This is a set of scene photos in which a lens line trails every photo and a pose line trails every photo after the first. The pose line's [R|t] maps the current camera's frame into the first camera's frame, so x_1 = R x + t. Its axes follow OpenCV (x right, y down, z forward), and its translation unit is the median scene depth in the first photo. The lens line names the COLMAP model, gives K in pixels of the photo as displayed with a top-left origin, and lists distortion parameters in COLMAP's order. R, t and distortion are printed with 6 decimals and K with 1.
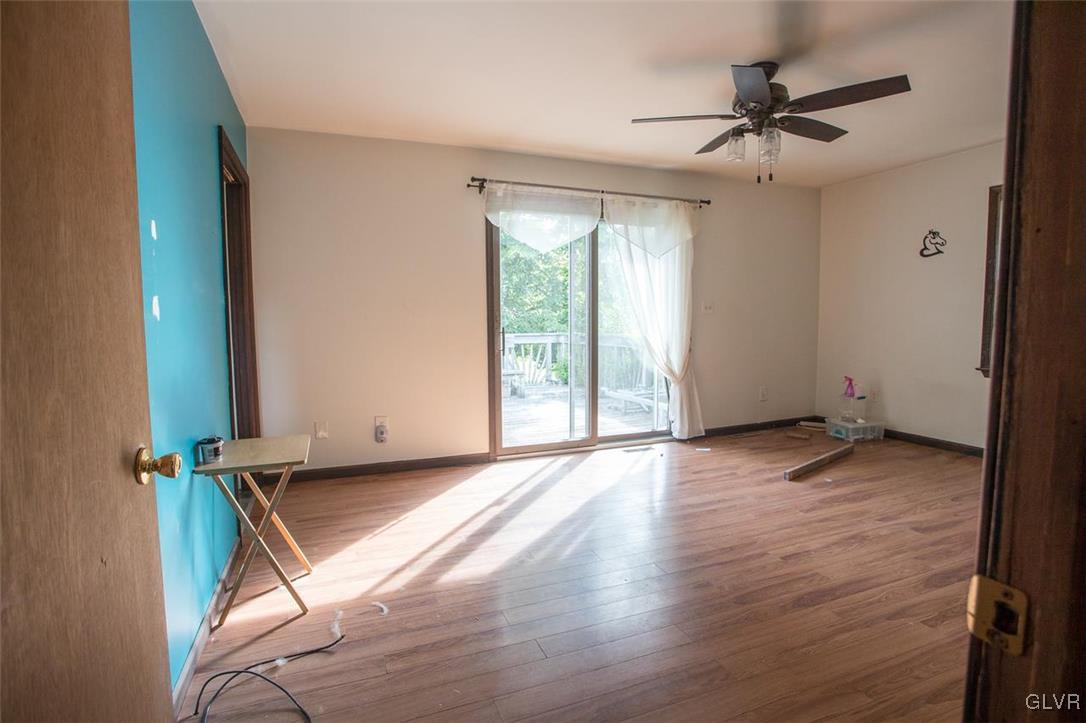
lens RADIAL K [[552.3, 0, 545.9], [0, 552.3, 364.4], [0, 0, 1]] dist [-0.059623, -0.000151]
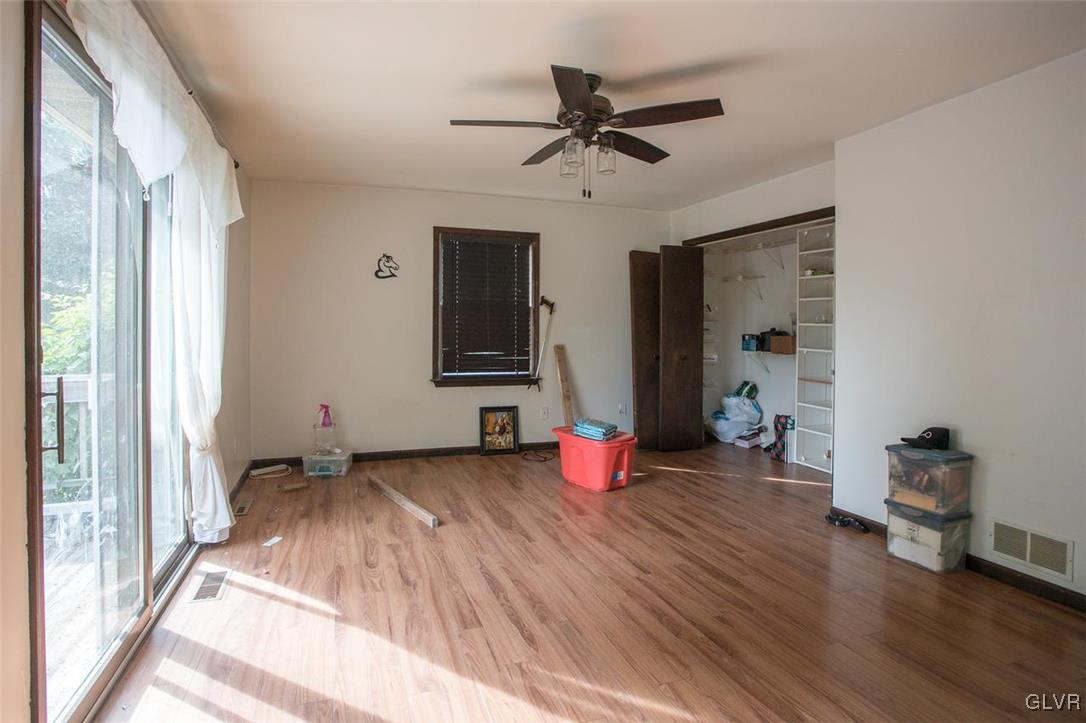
lens RADIAL K [[552.3, 0, 544.1], [0, 552.3, 353.4], [0, 0, 1]] dist [-0.059623, -0.000151]
pose [[0.025914, -0.025610, 0.999336, -0.439446], [0.078837, 0.996611, 0.023495, -0.071600], [-0.996551, 0.078176, 0.027845, 0.845244]]
